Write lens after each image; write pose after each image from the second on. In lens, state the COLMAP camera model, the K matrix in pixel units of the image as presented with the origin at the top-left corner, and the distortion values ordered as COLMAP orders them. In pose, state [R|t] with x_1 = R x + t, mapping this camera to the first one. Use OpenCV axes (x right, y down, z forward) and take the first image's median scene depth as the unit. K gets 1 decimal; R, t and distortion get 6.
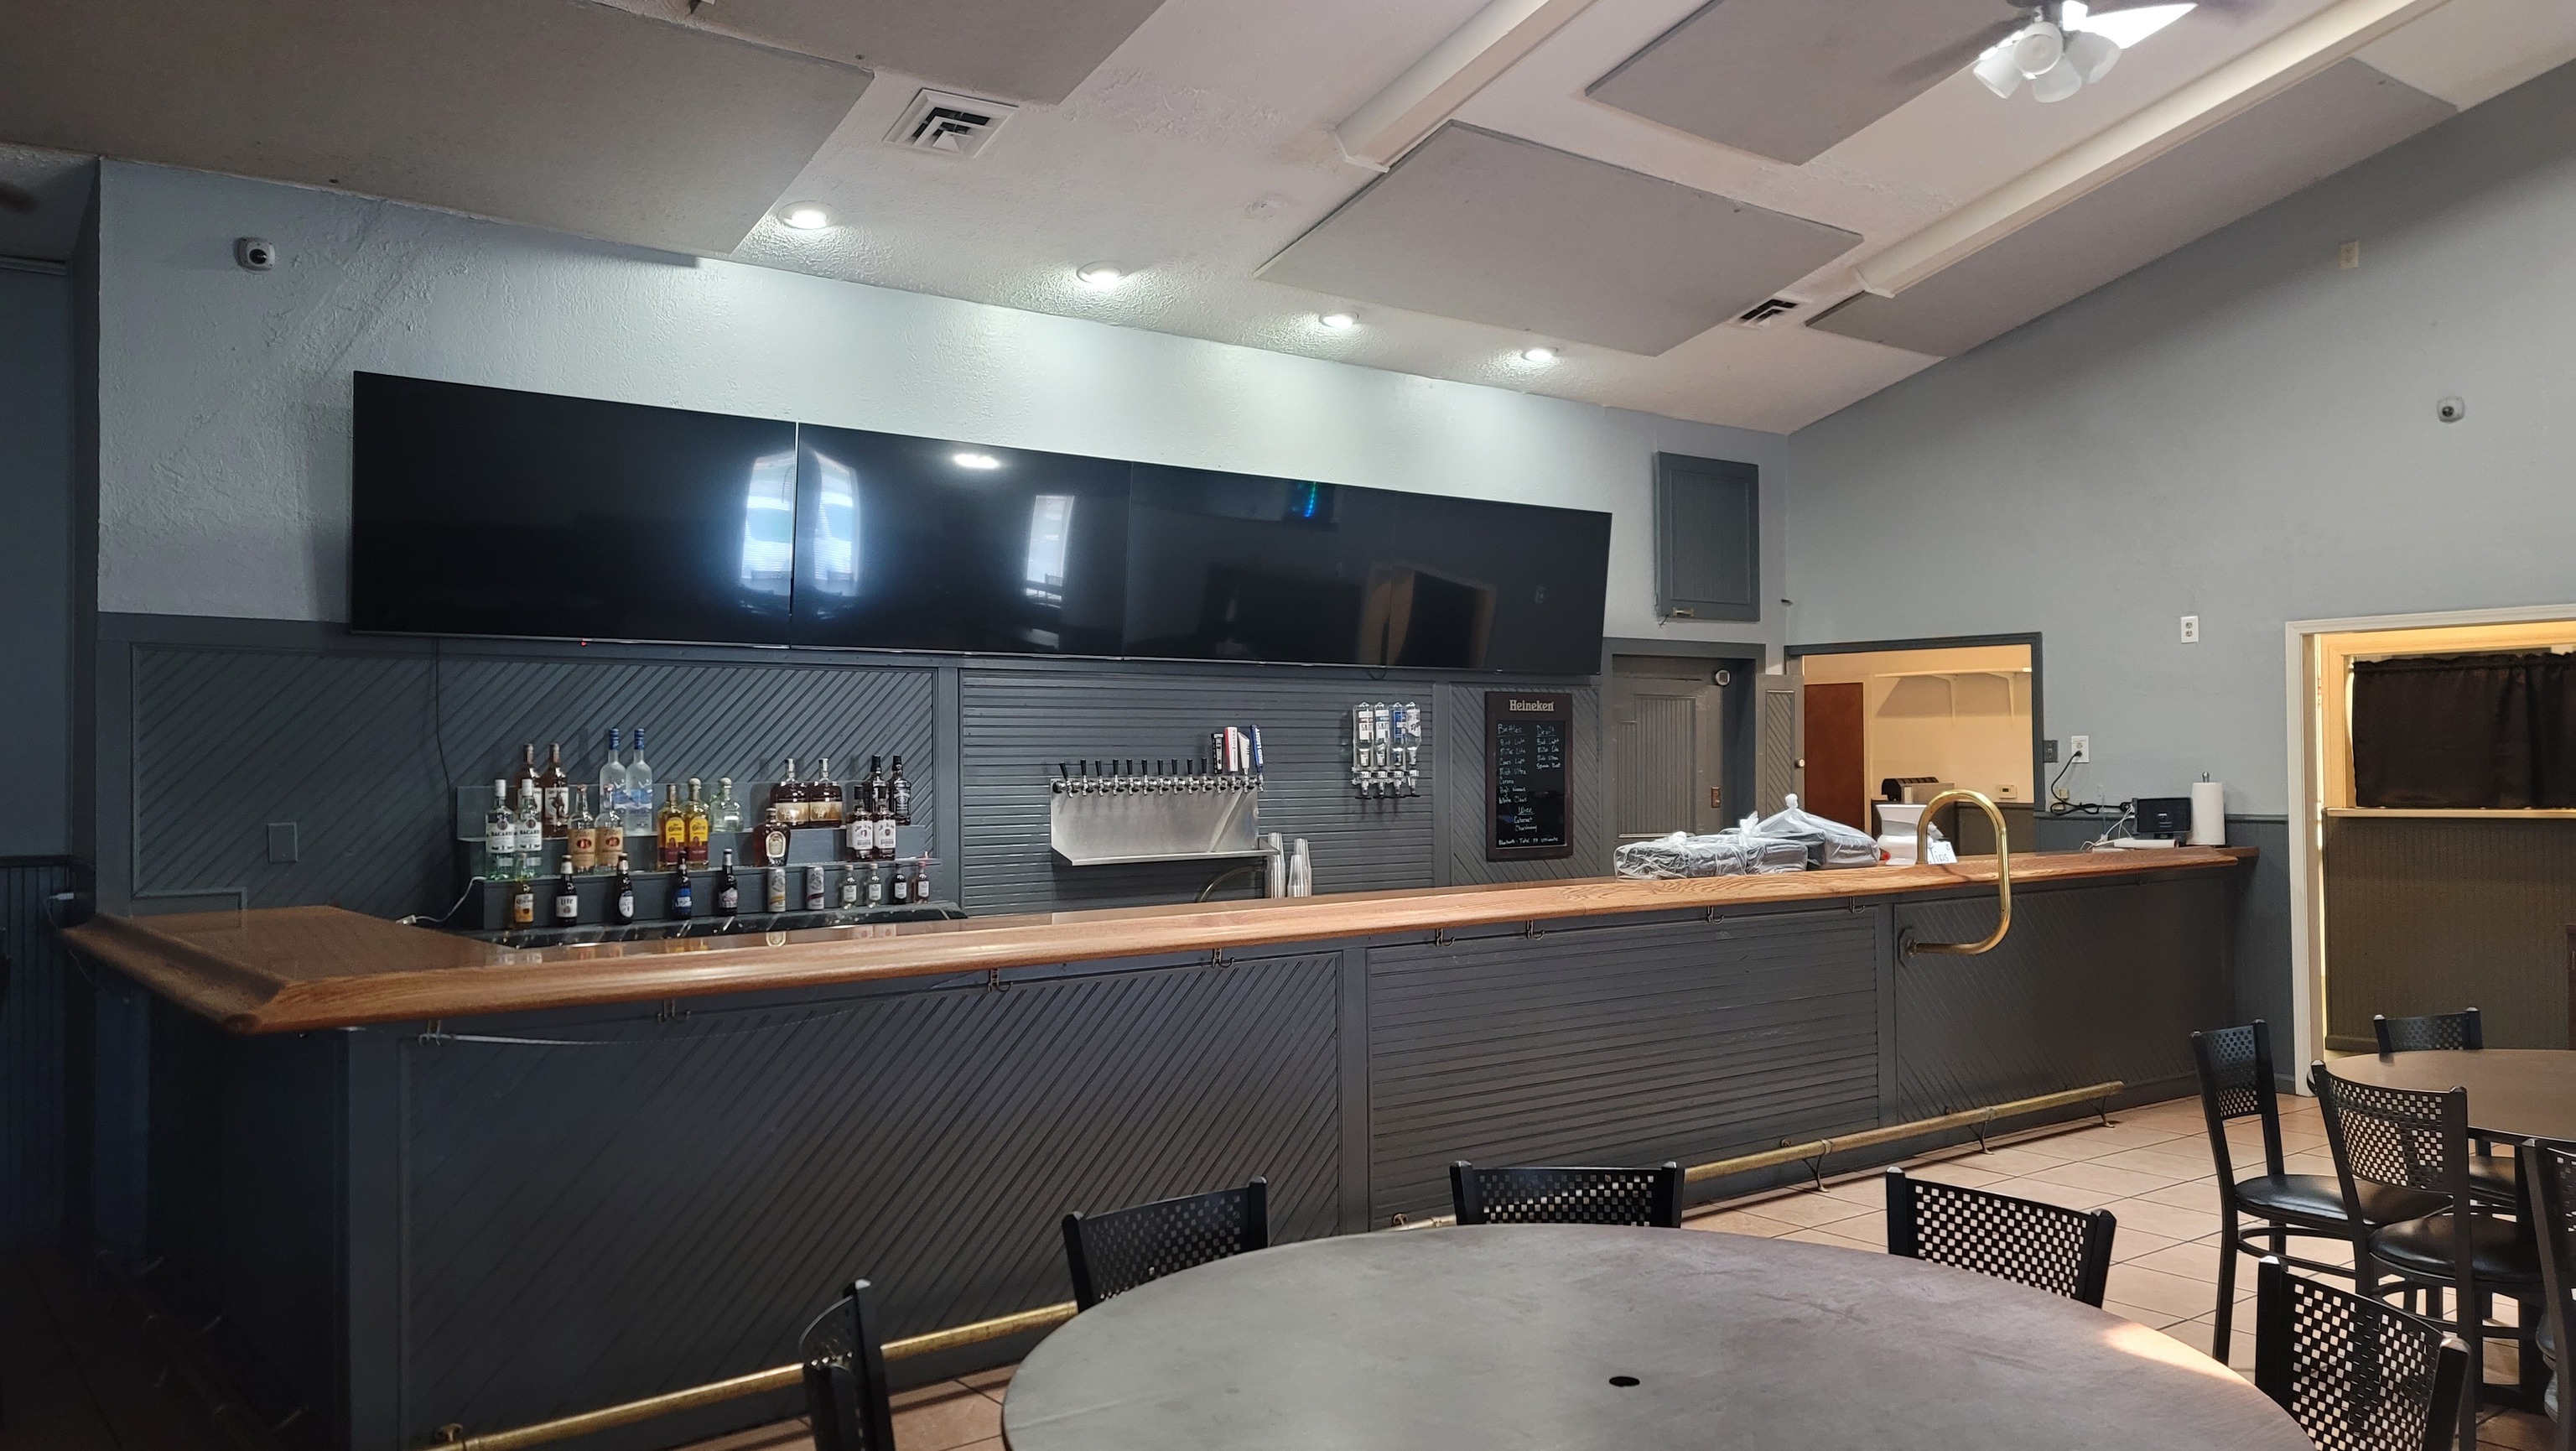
lens RADIAL K [[1894.0, 0, 1295.0], [0, 1894.0, 731.1], [0, 0, 1]] dist [0.065992, -0.039076]
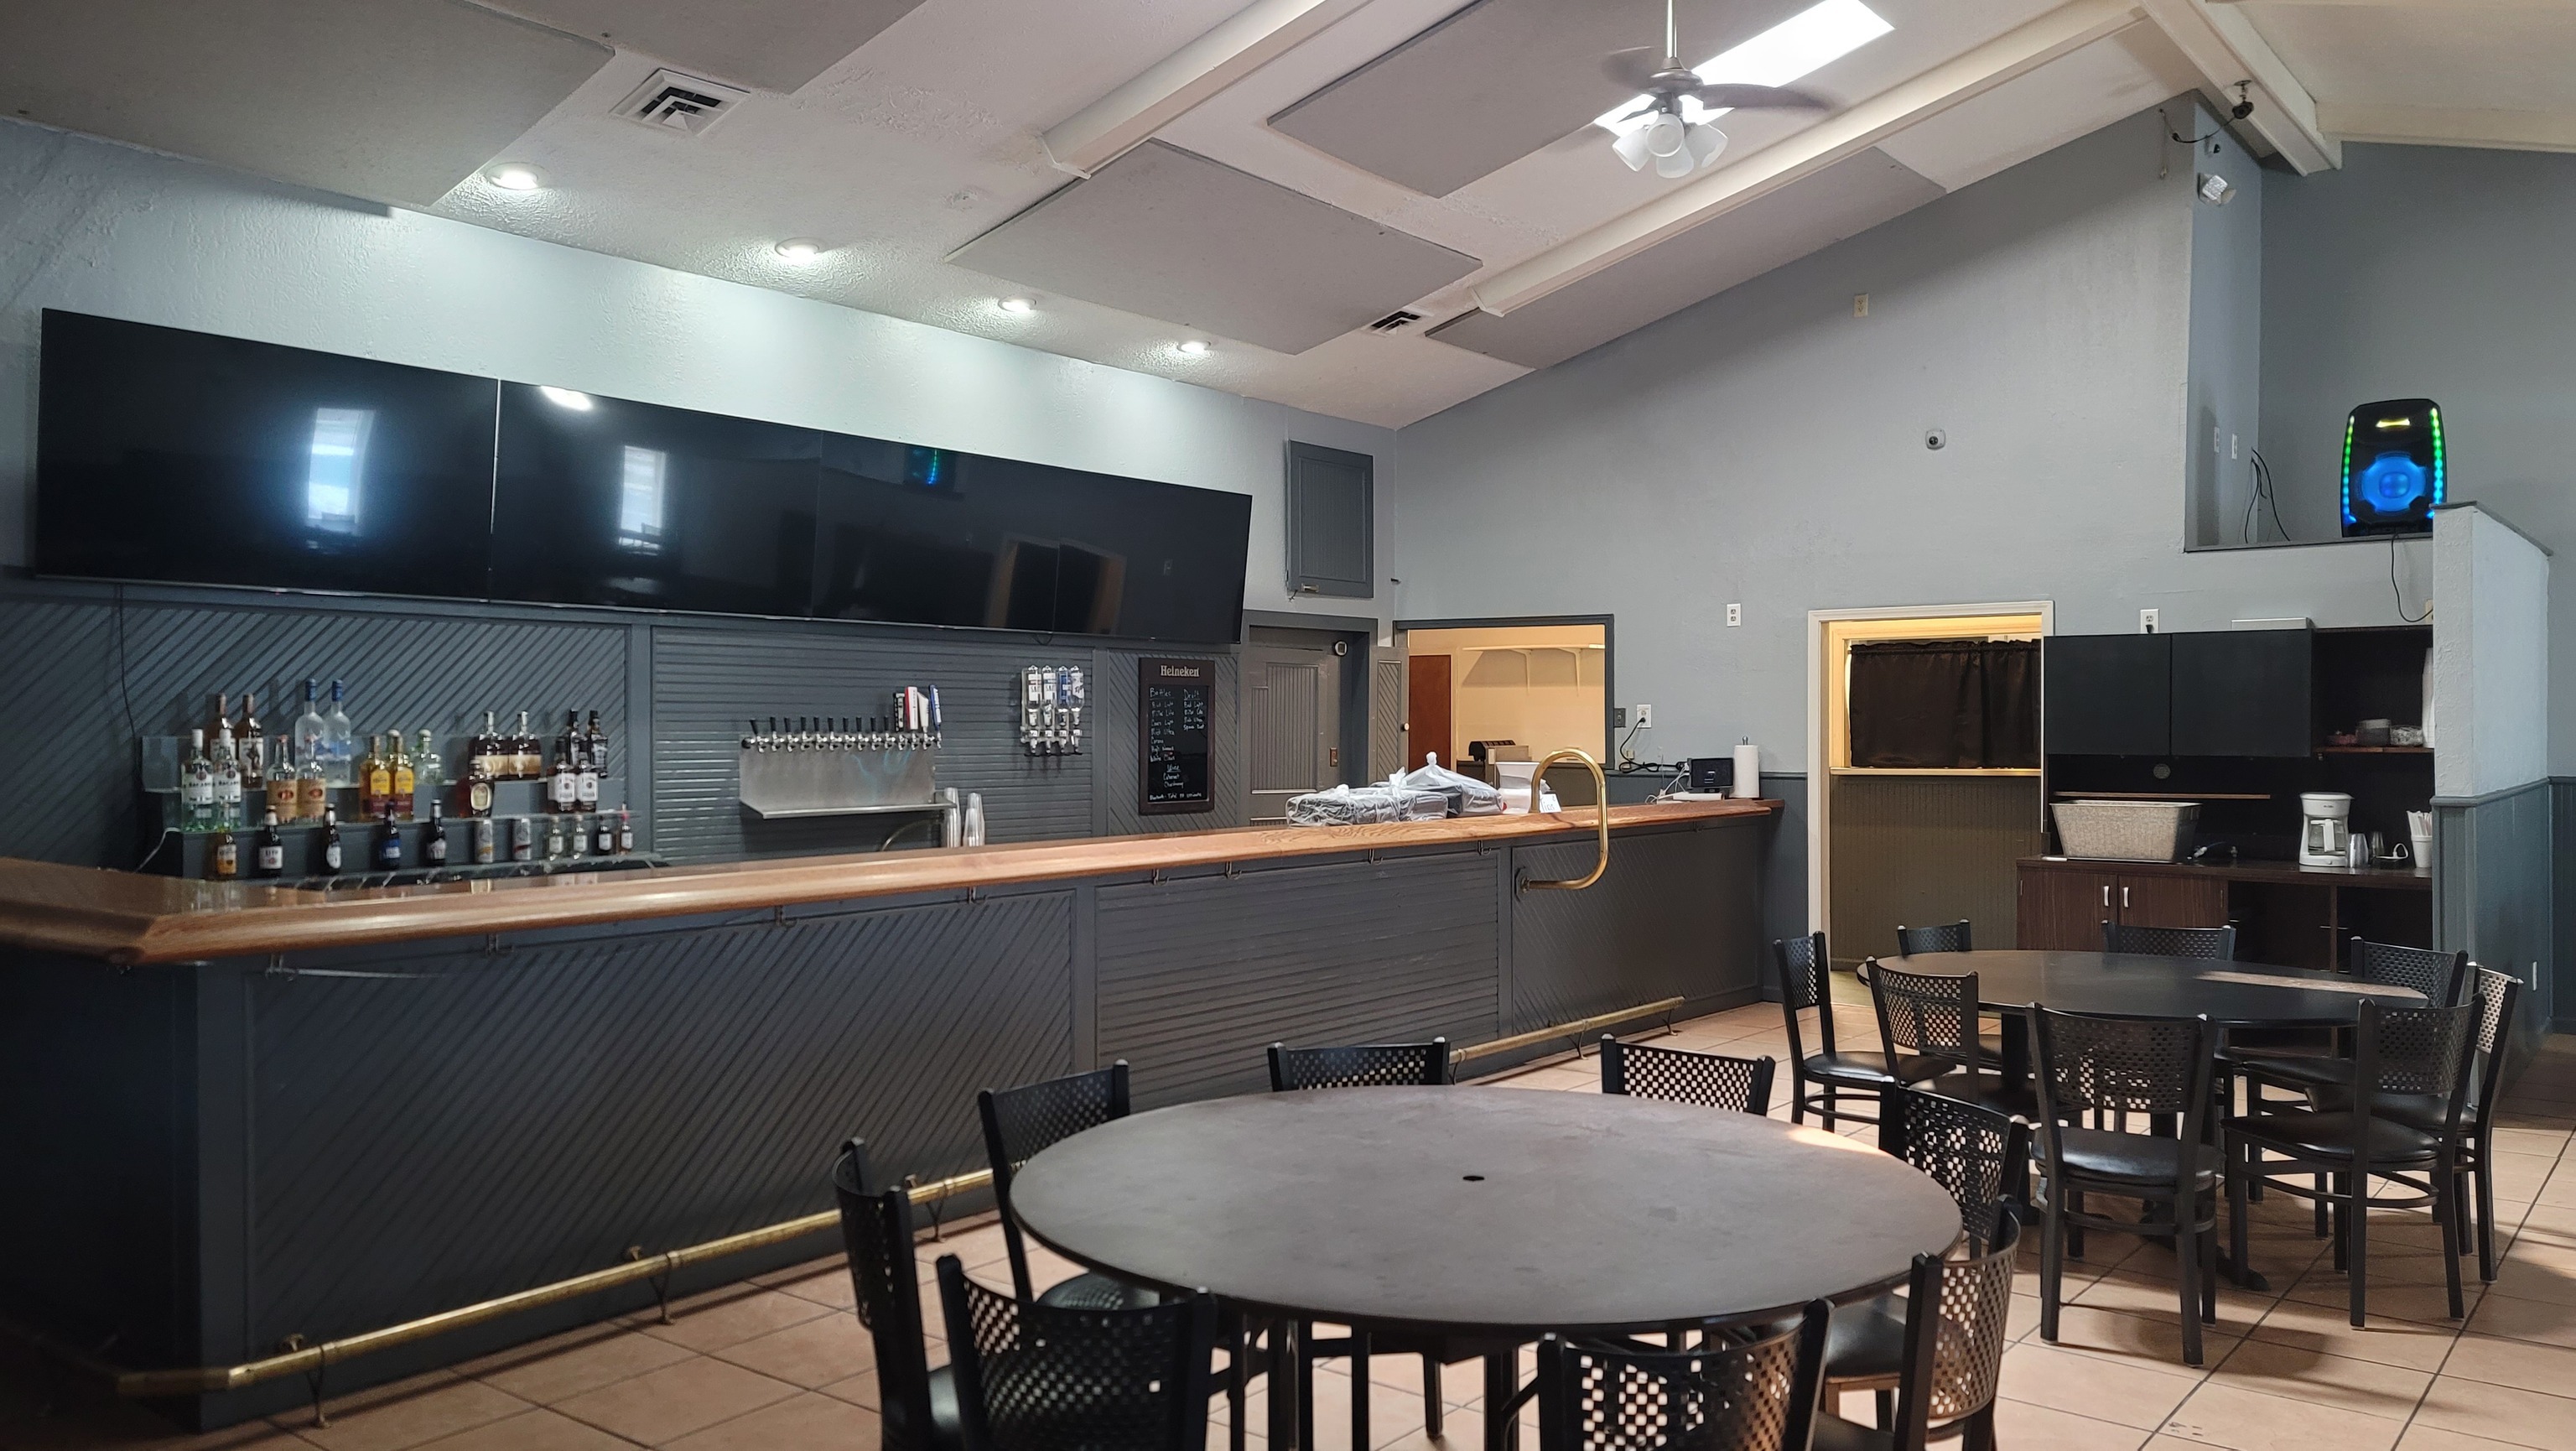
lens RADIAL K [[1894.0, 0, 1287.7], [0, 1894.0, 736.4], [0, 0, 1]] dist [0.065992, -0.039076]
pose [[0.971777, 0.007488, 0.235781, -0.089190], [-0.012746, 0.999703, 0.020784, 0.000745], [-0.235555, -0.023203, 0.971584, -0.086198]]
